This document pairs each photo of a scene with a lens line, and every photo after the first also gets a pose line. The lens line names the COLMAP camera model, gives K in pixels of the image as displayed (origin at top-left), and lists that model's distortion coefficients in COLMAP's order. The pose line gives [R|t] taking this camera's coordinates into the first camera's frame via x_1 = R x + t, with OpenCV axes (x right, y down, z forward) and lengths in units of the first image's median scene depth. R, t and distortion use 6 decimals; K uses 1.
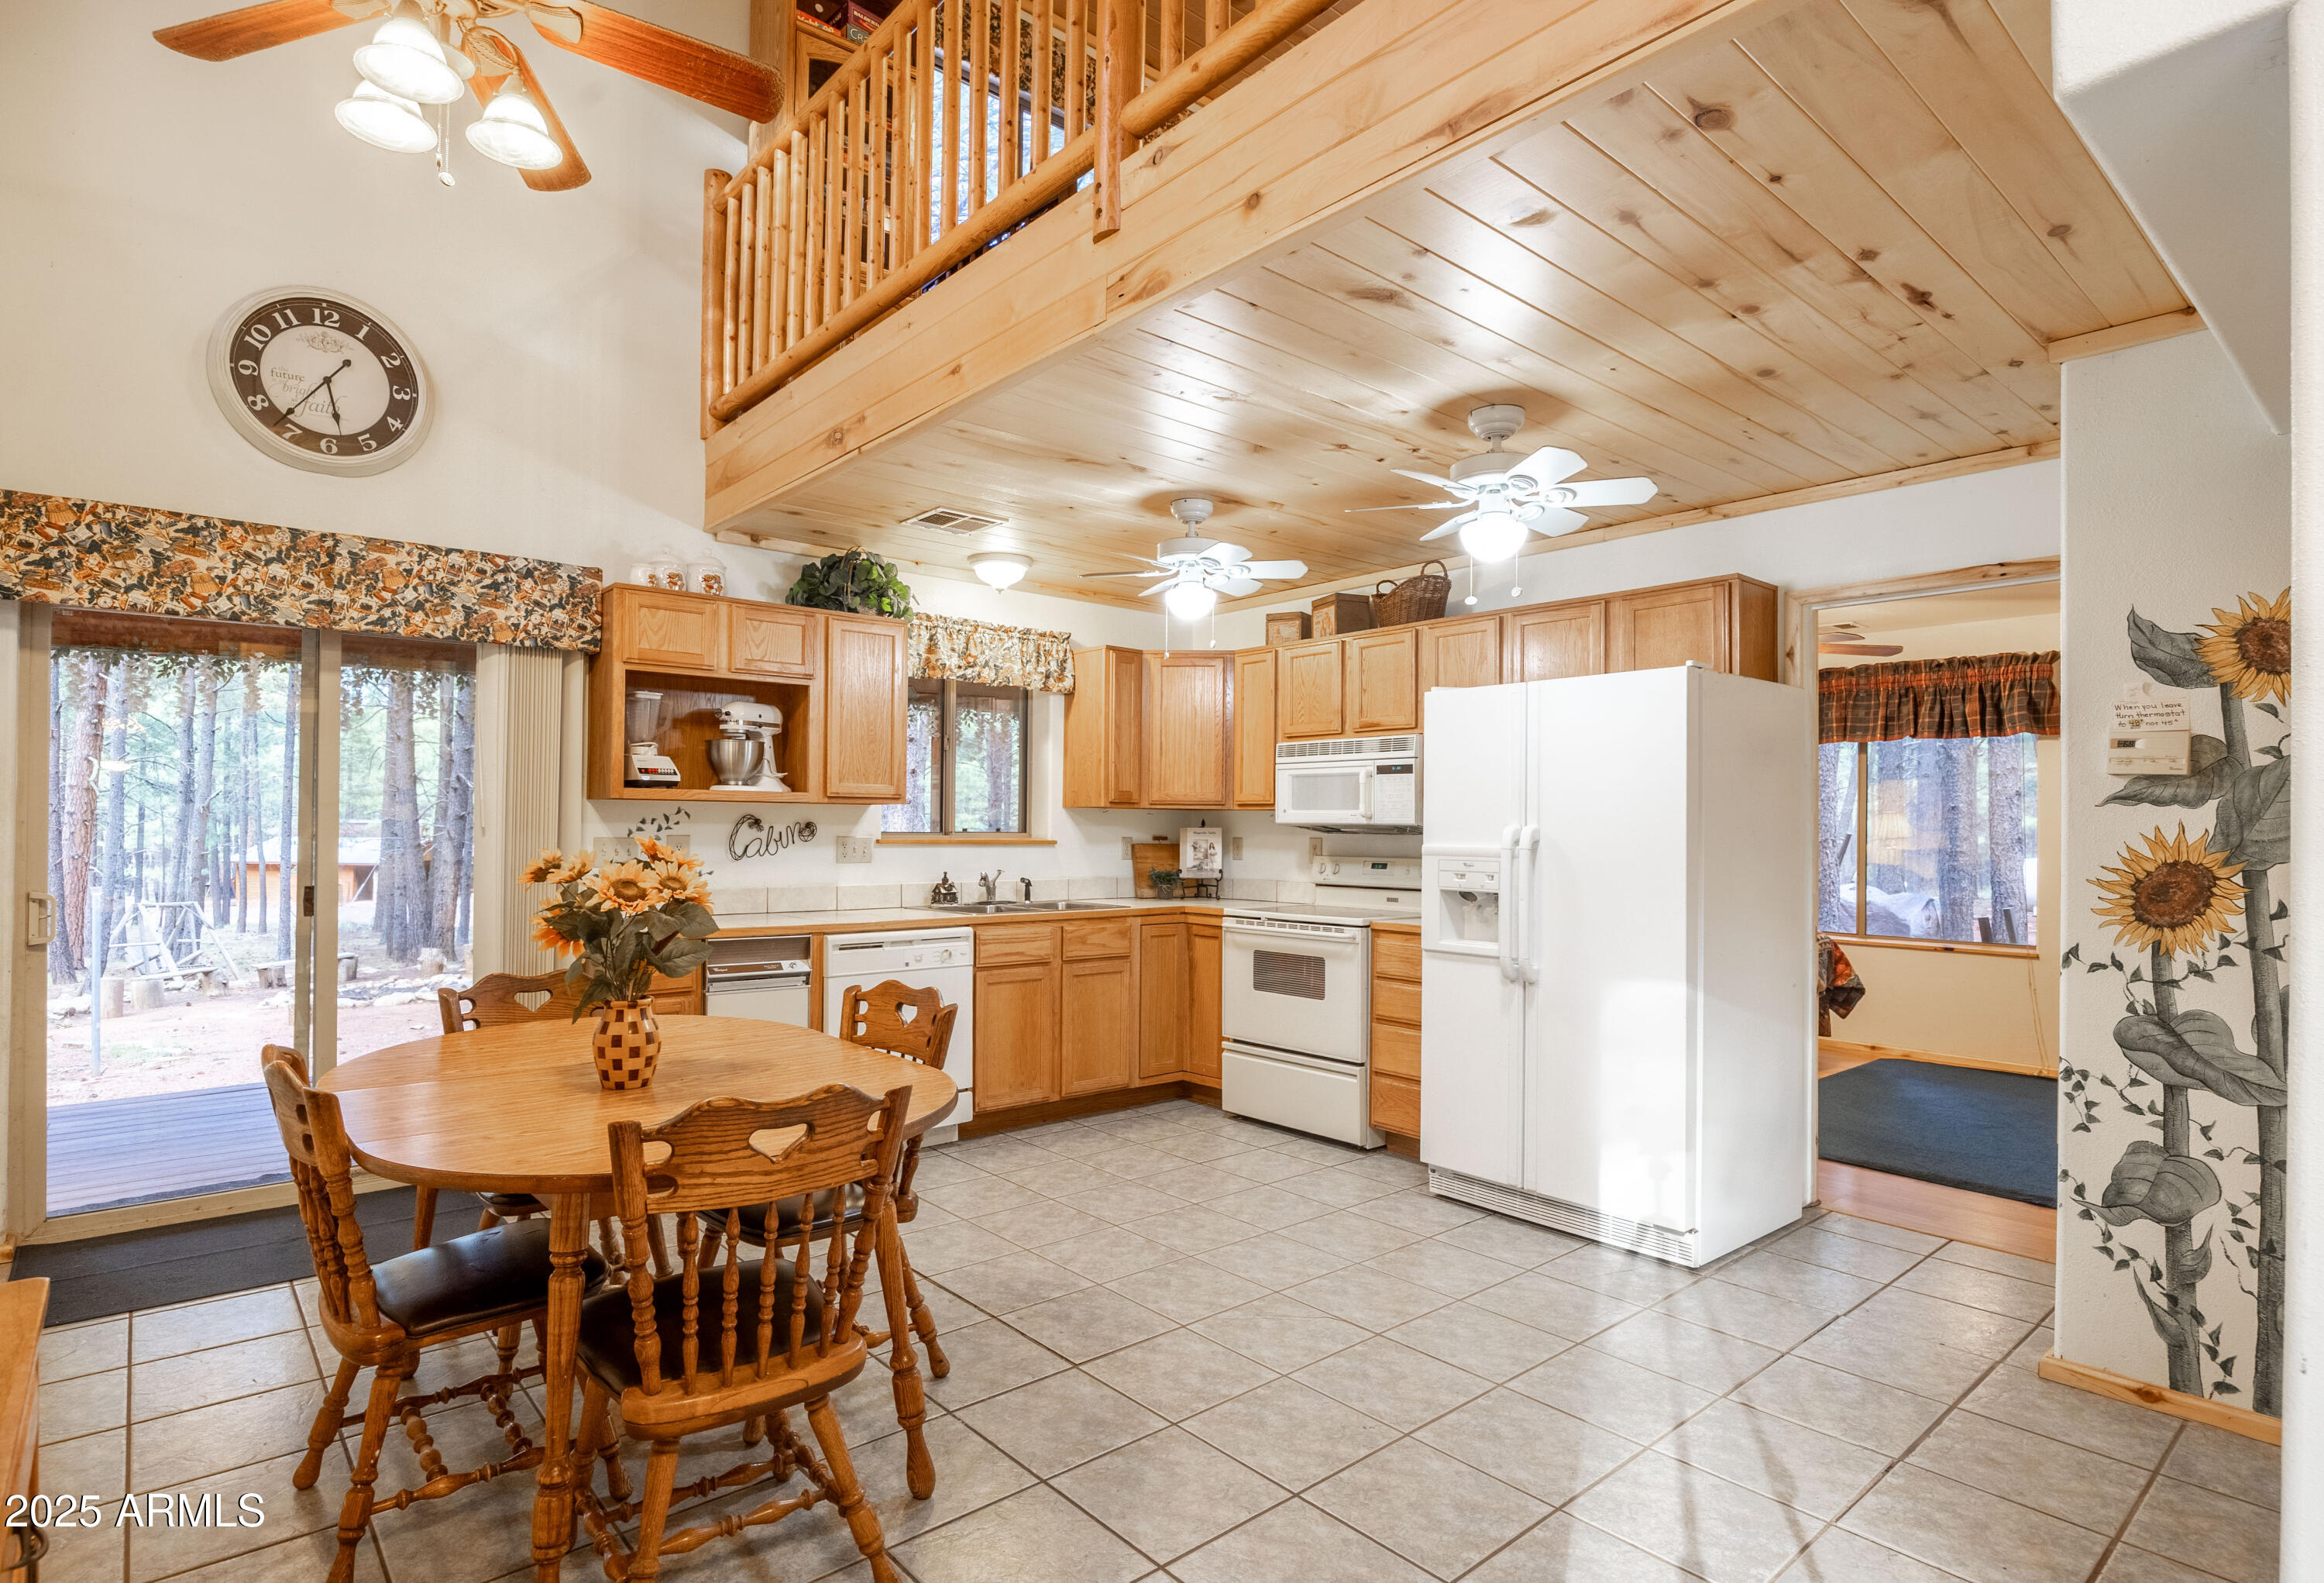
lens RADIAL K [[1171.8, 0, 1158.8], [0, 1171.8, 819.9], [0, 0, 1]] dist [-0.012900, -0.000900]
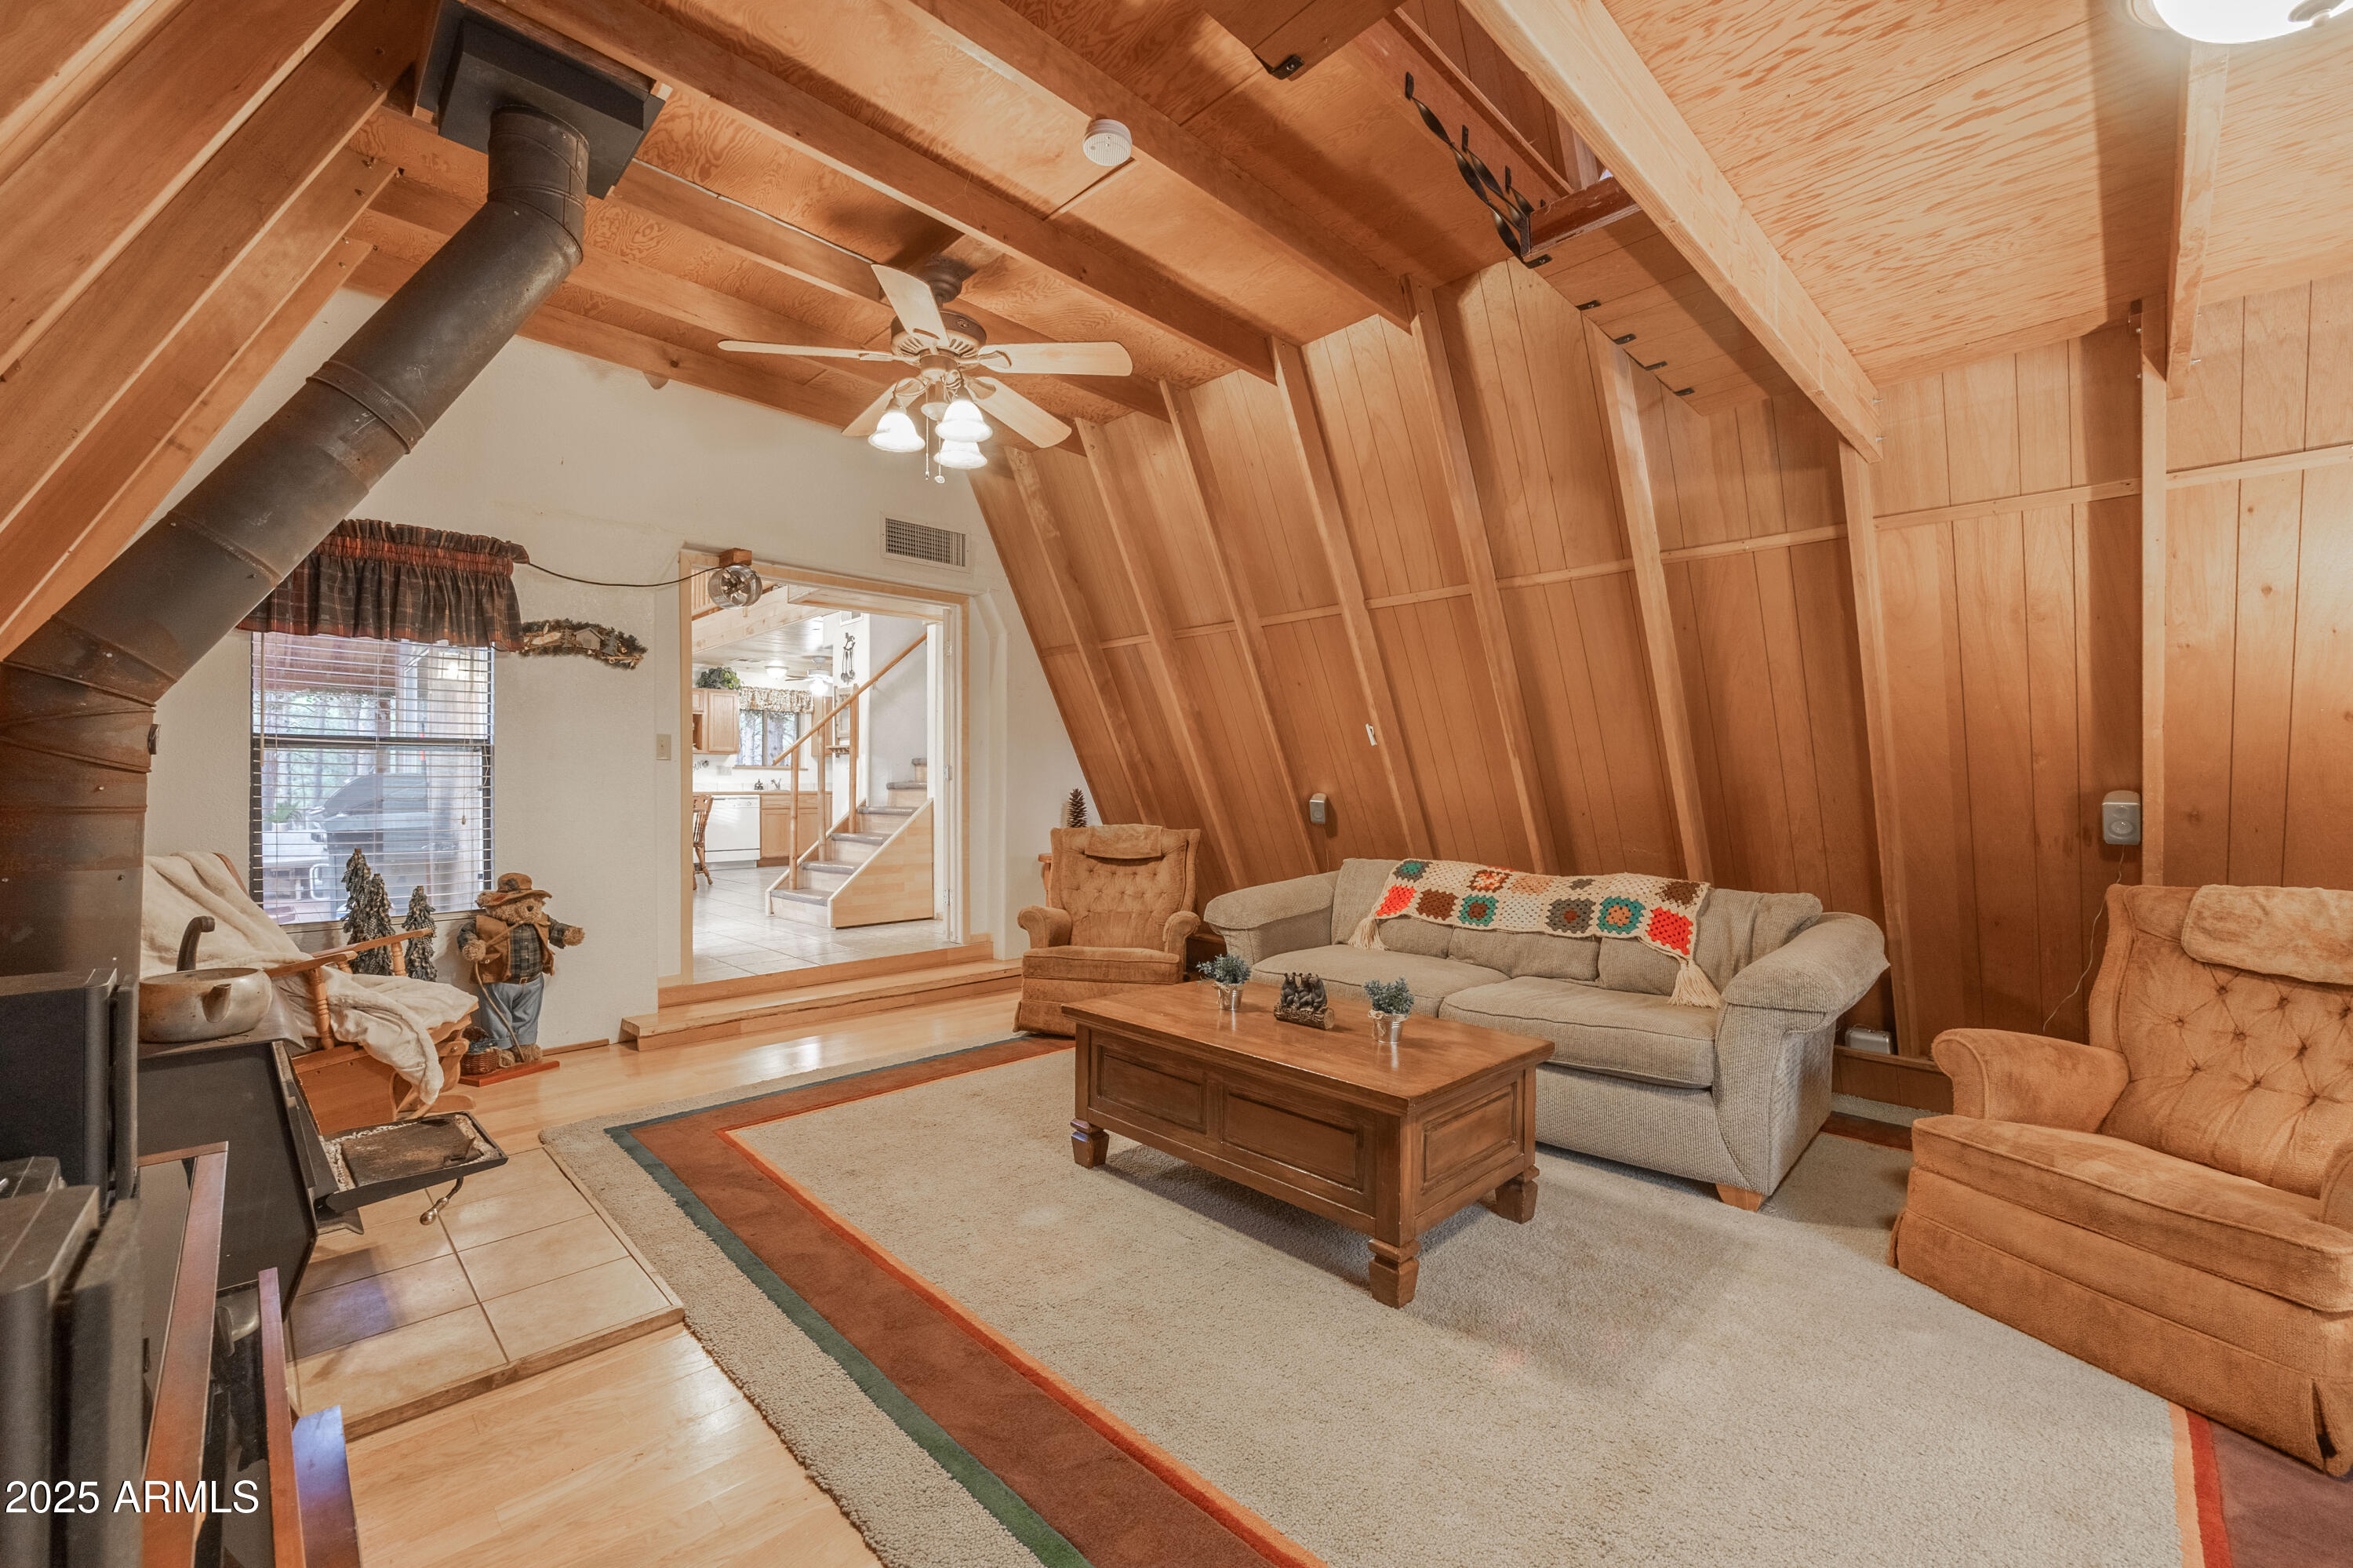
lens RADIAL K [[954.2, 0, 1161.7], [0, 954.2, 783.6], [0, 0, 1]] dist [0.001120, -0.000300]
pose [[0.998081, -0.011457, 0.060852, 0.753997], [0.011540, 0.999933, -0.001014, 0.082417], [-0.060836, 0.001714, 0.998146, -1.574424]]
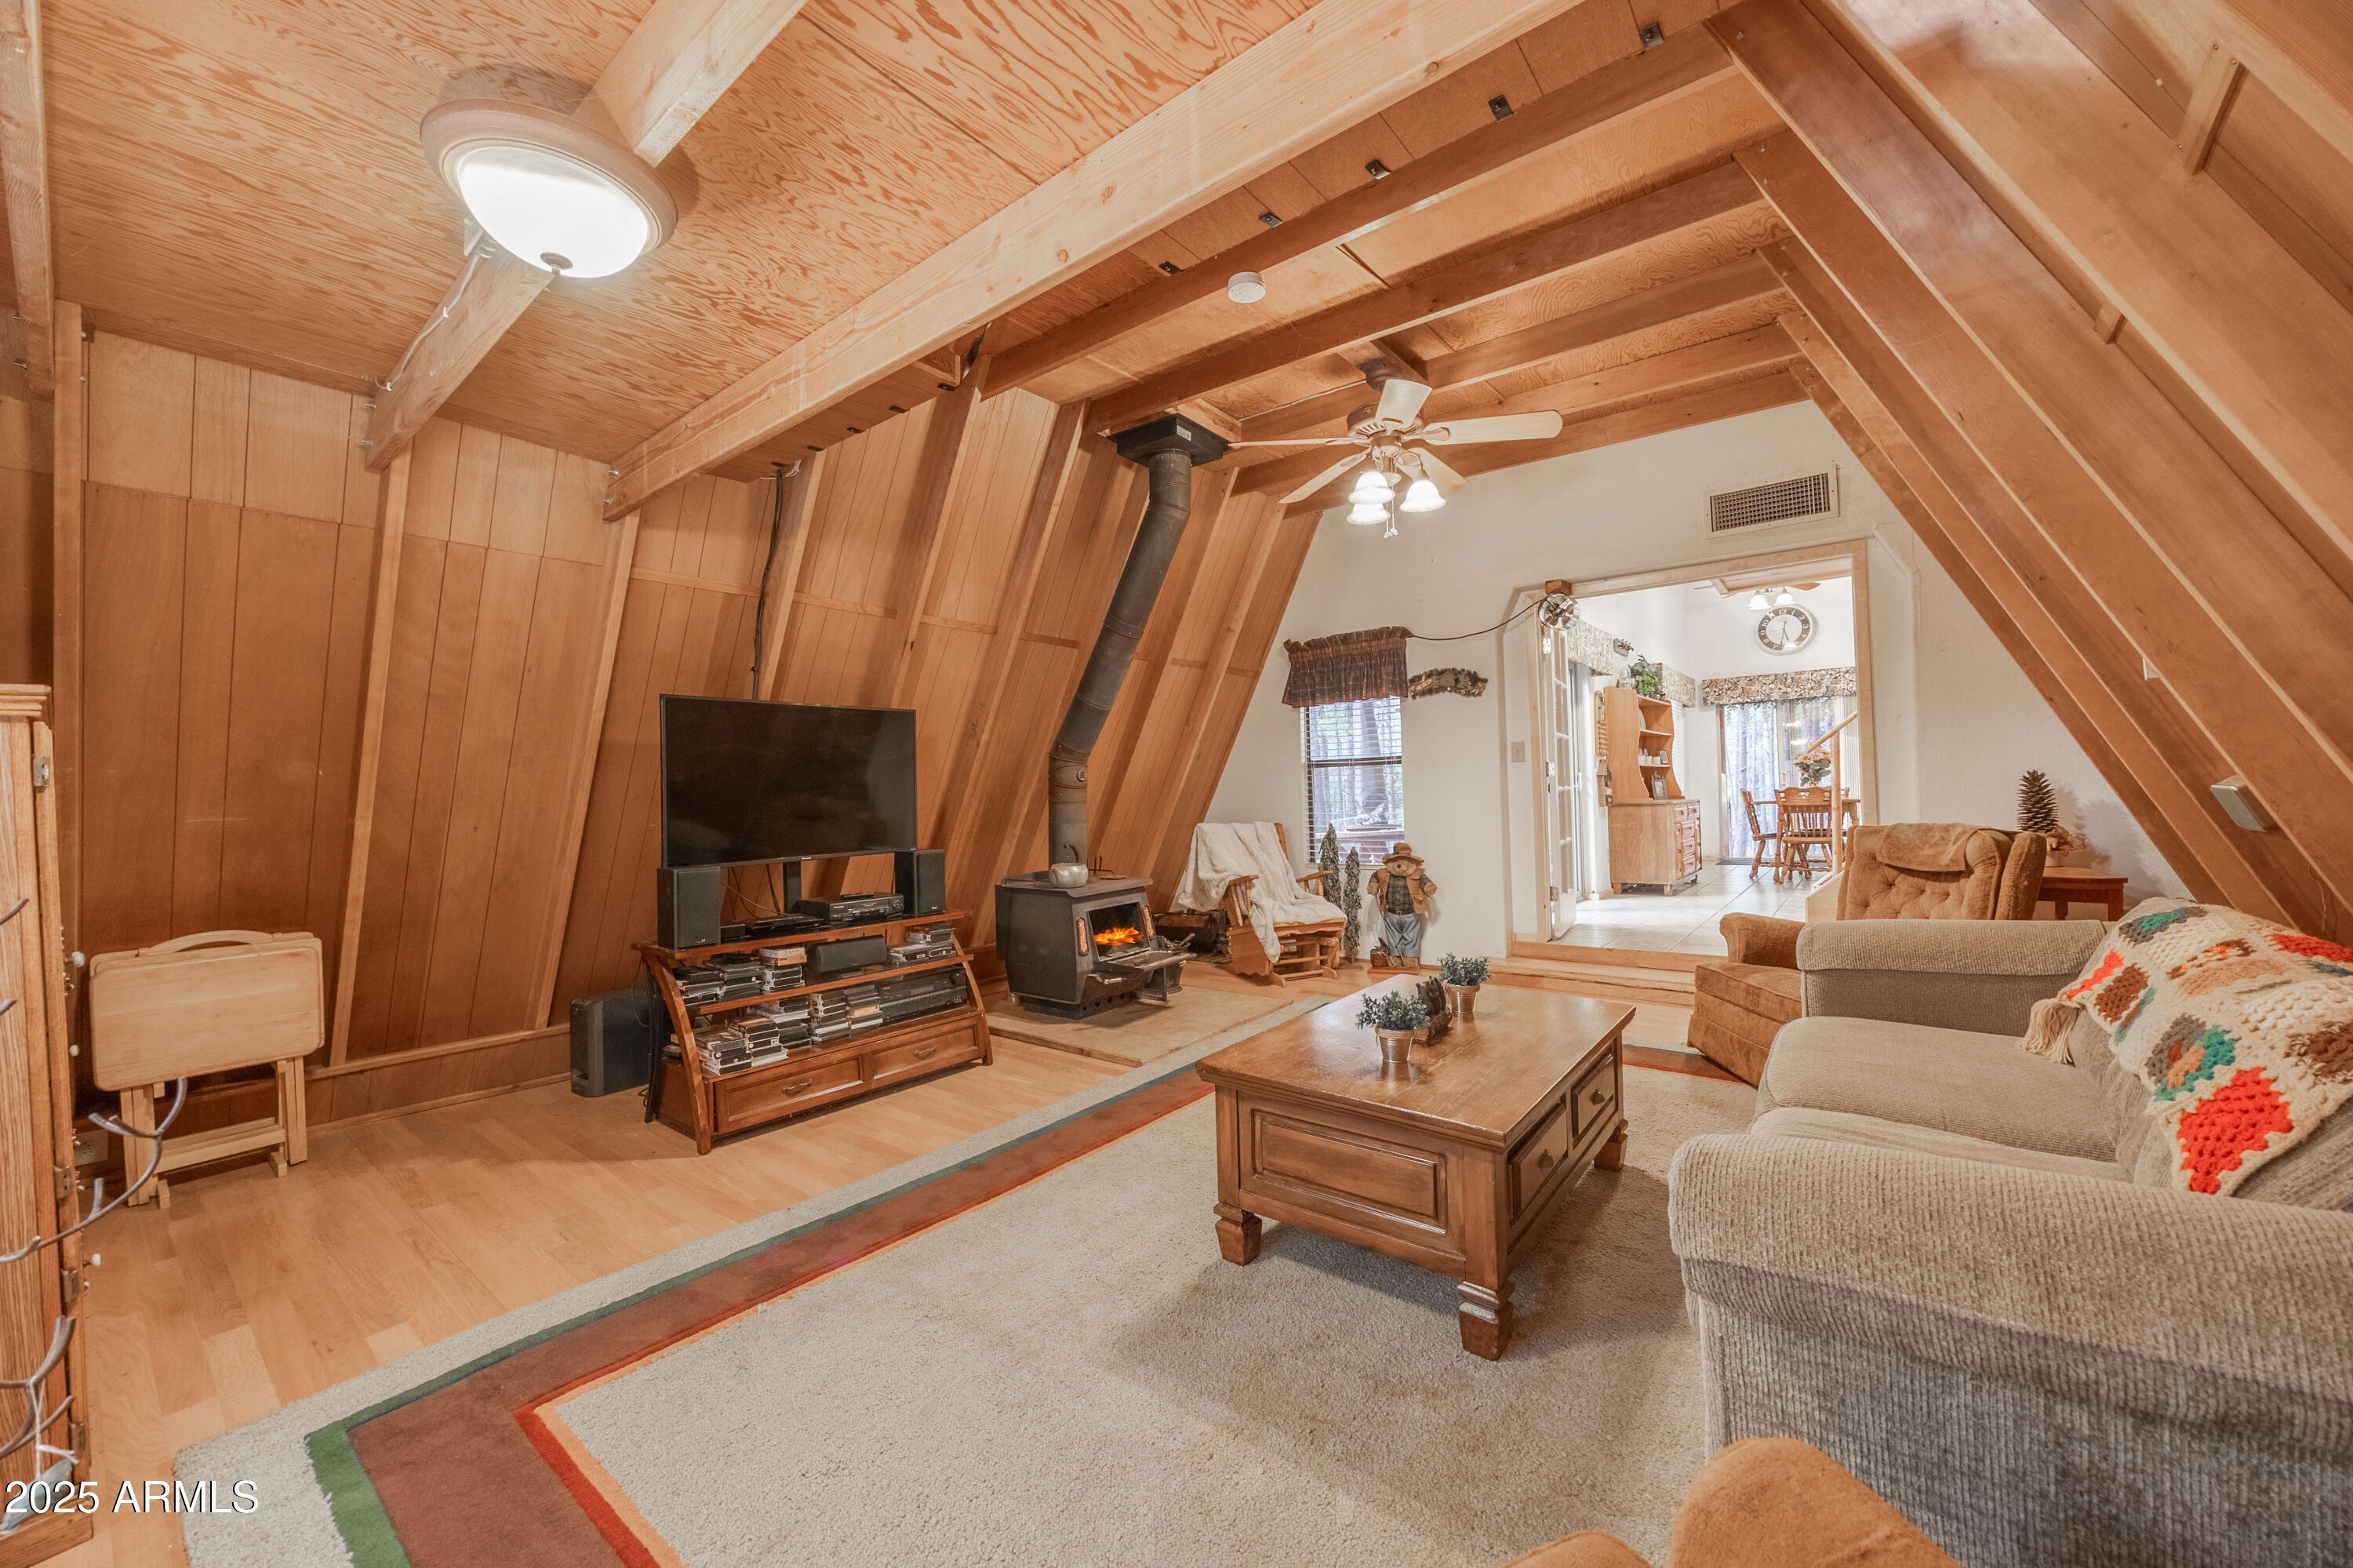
lens RADIAL K [[898.5, 0, 1175.6], [0, 898.5, 783.8], [0, 0, 1]] dist [-0.000418, -0.000007]
pose [[0.187072, -0.029979, -0.981889, 1.424749], [0.029151, 0.999263, -0.024955, 0.097286], [0.981914, -0.023954, 0.187808, -1.194632]]
